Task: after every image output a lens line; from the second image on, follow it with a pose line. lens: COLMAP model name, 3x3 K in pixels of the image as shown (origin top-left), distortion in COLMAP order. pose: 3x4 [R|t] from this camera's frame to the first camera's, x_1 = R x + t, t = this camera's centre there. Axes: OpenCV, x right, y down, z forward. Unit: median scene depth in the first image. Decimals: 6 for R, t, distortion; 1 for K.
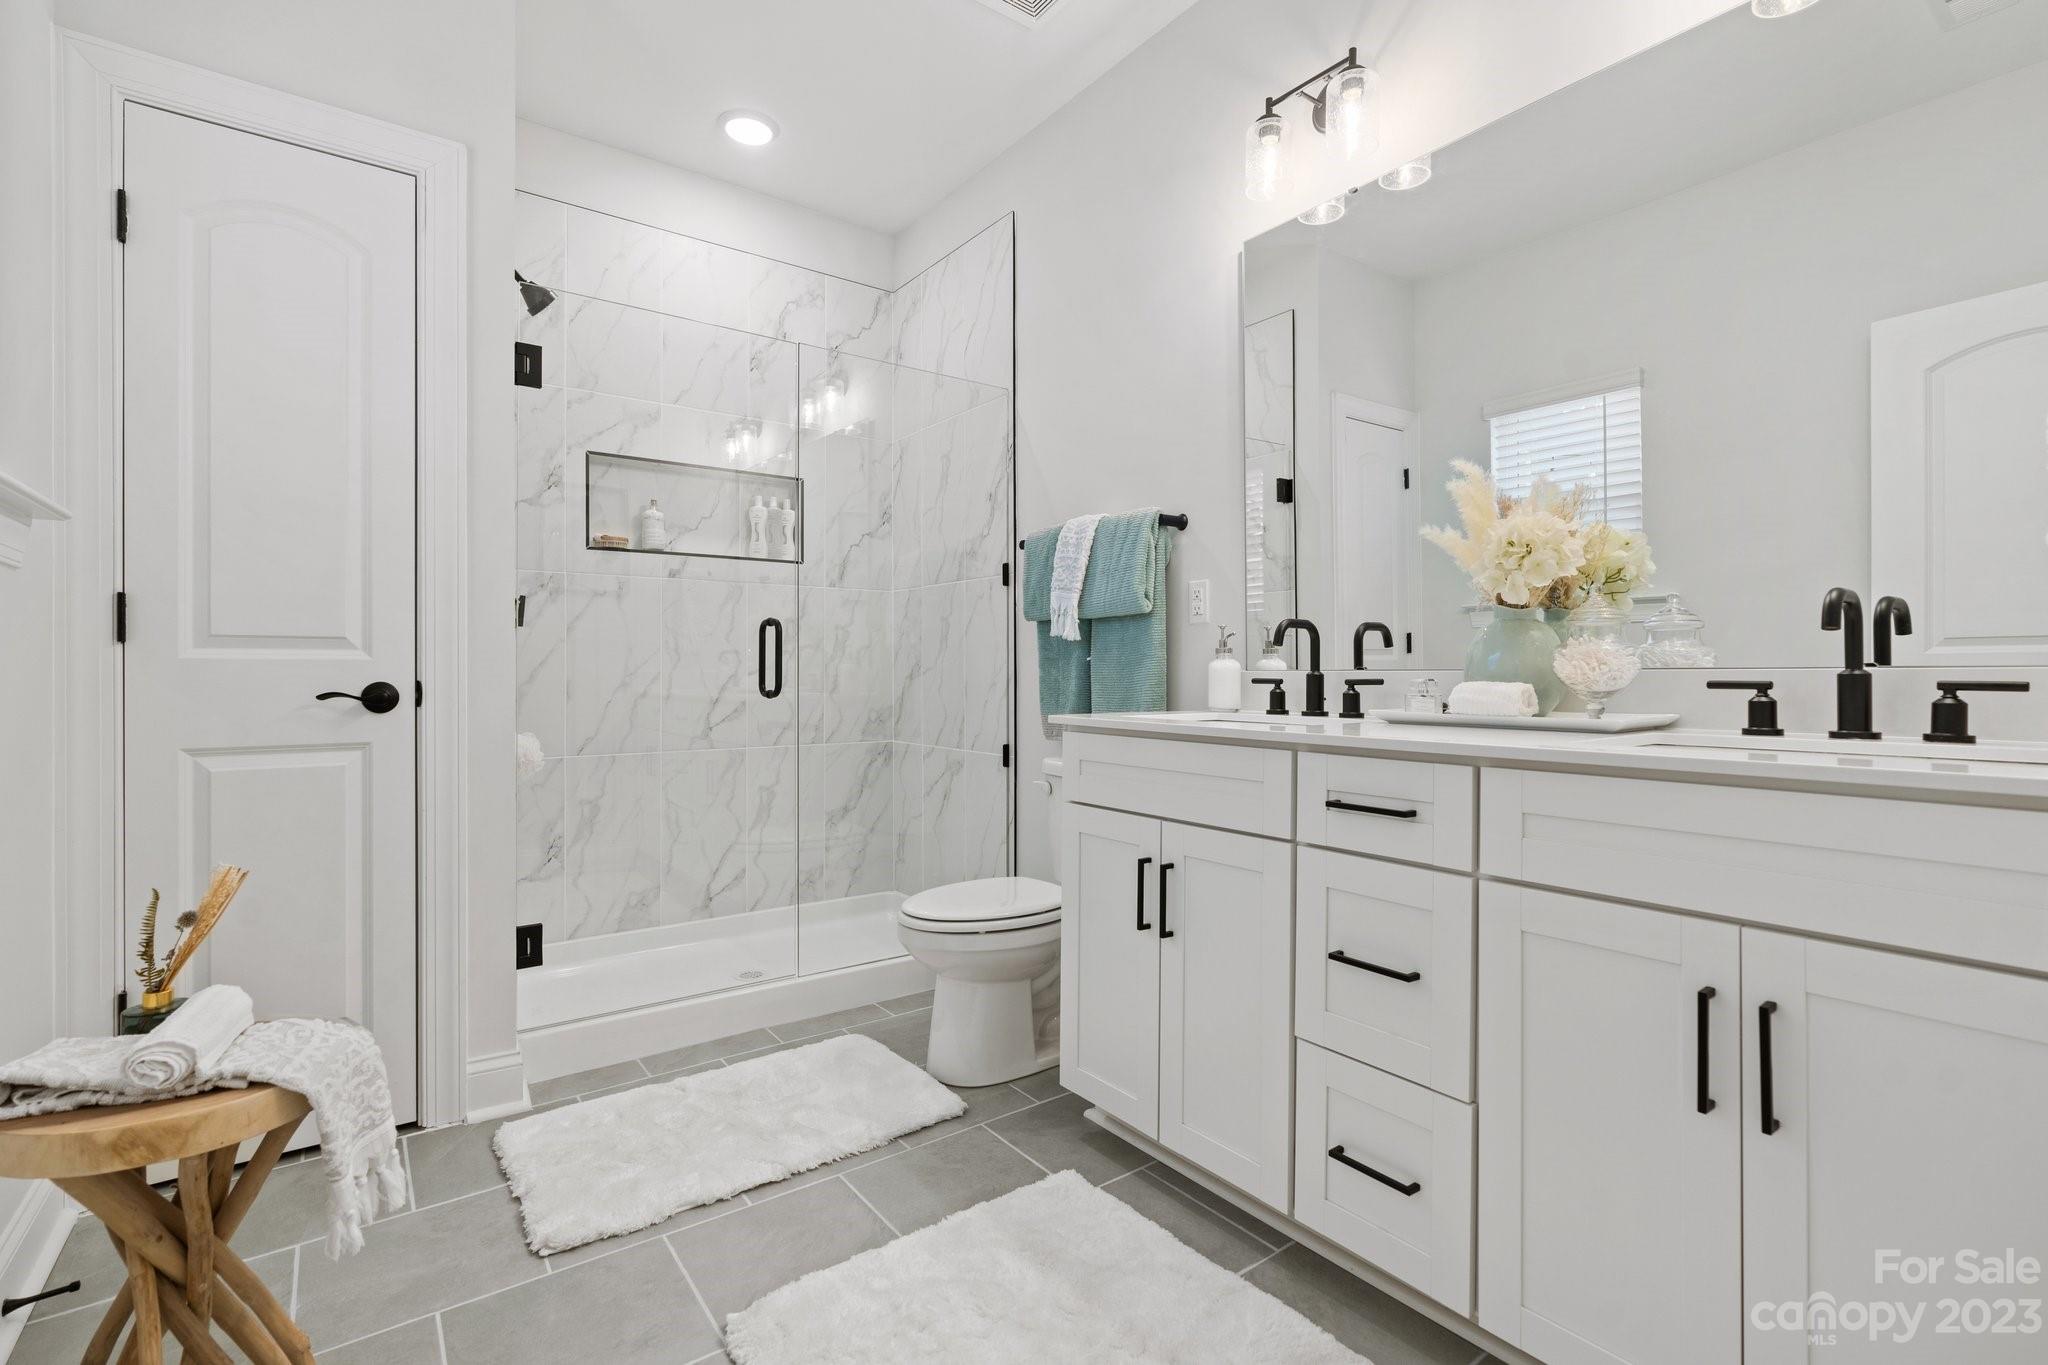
lens RADIAL K [[927.1, 0, 1047.0], [0, 927.1, 669.9], [0, 0, 1]] dist [0.005419, 0.000373]
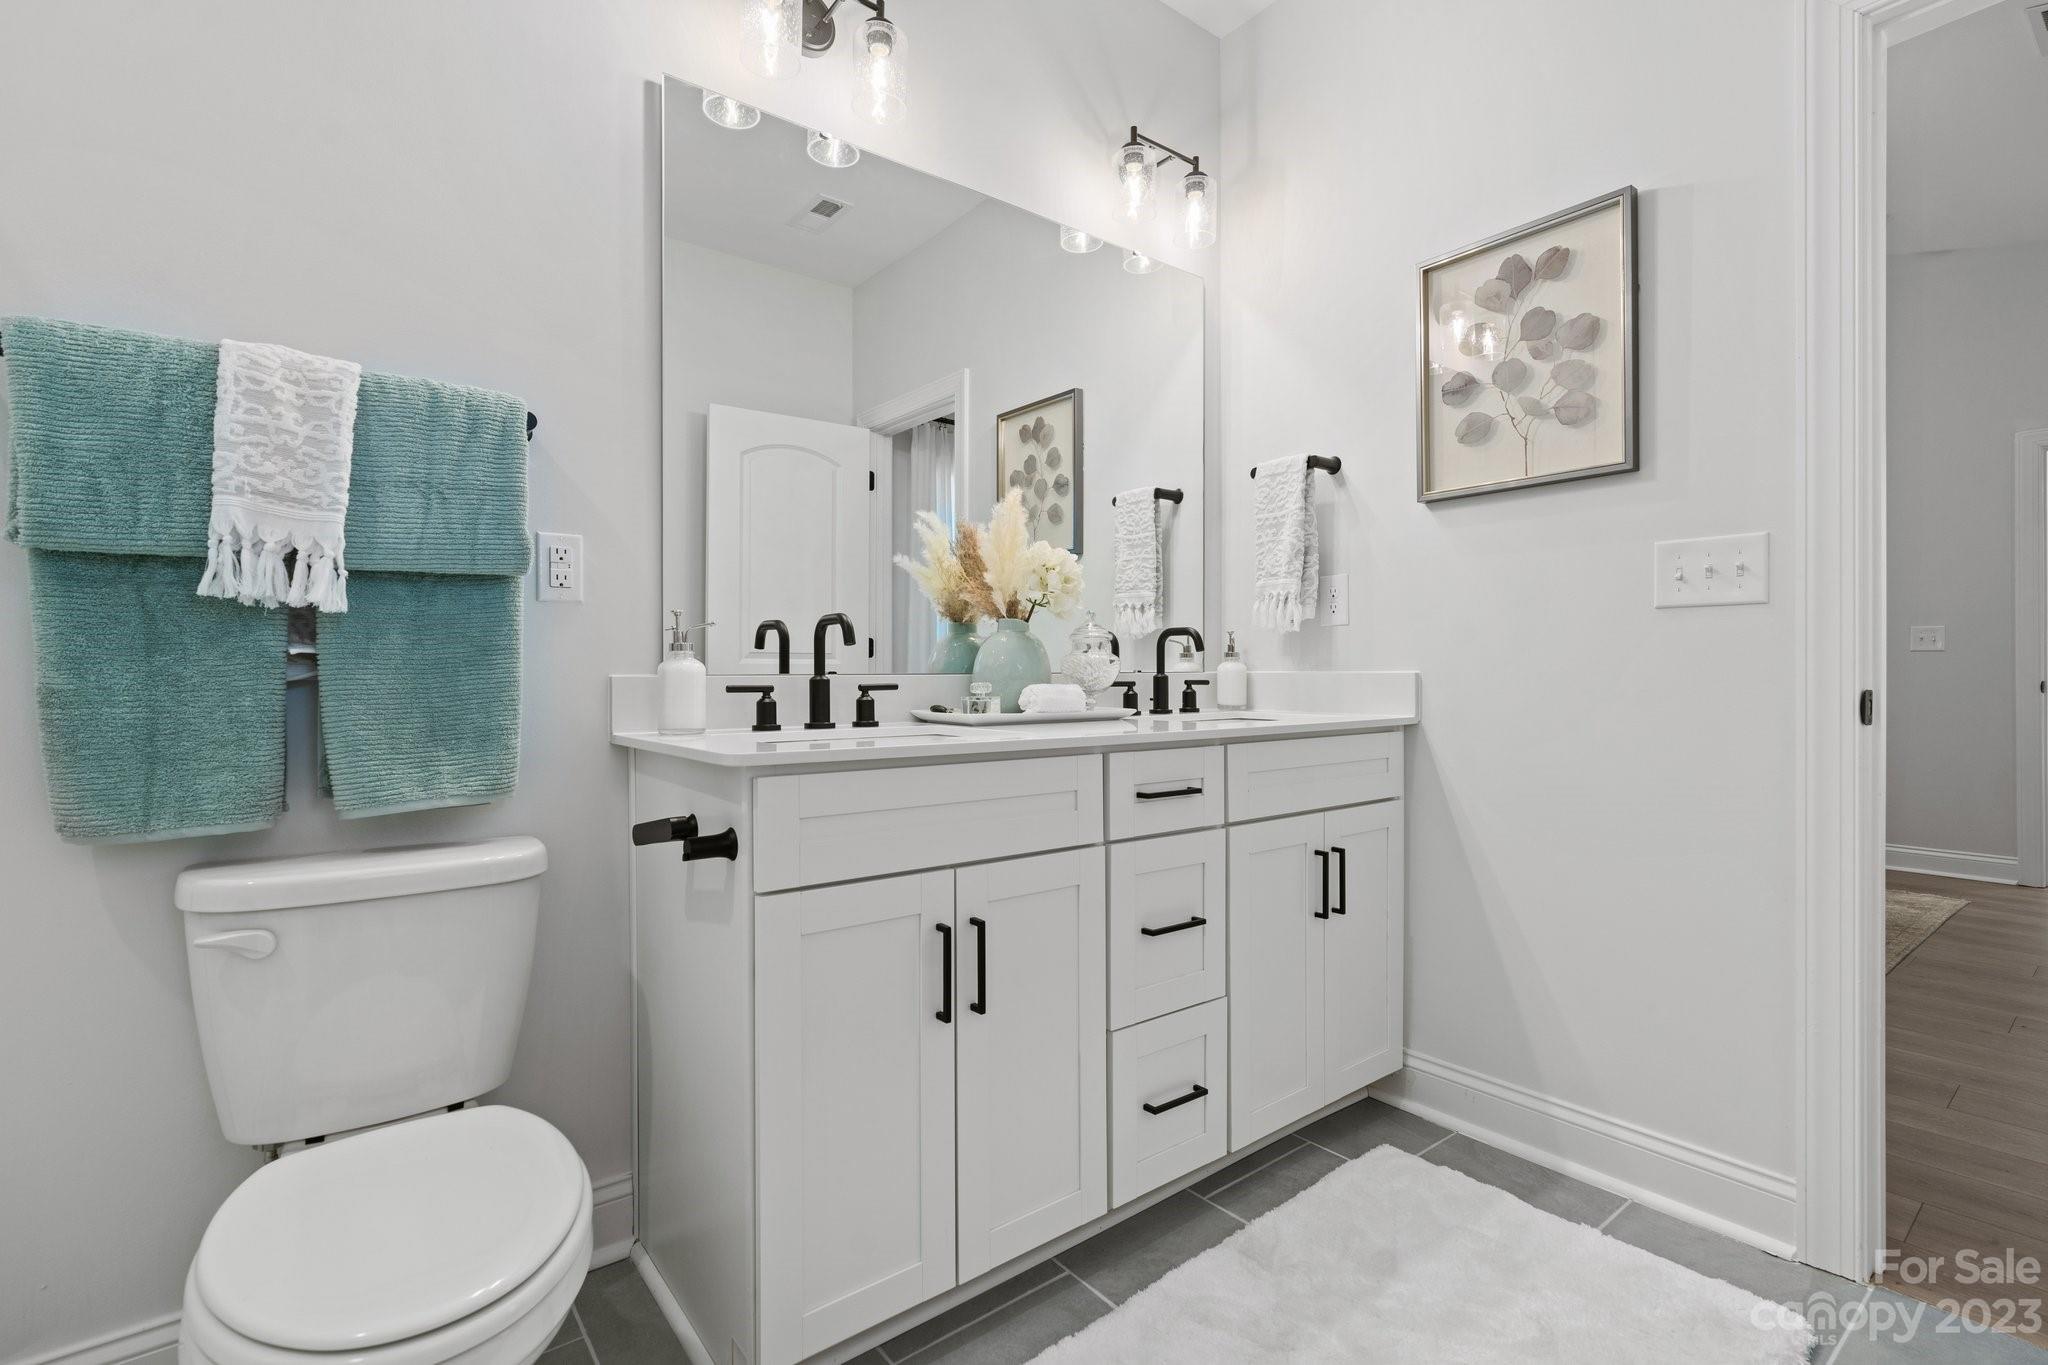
lens RADIAL K [[960.1, 0, 1024.0], [0, 960.1, 682.5], [0, 0, 1]] dist [-0.001768, 0.000110]
pose [[-0.002509, -0.003699, 0.999990, -0.590011], [0.004624, 0.999982, 0.003710, 0.005305], [-0.999986, 0.004633, -0.002492, 0.826766]]
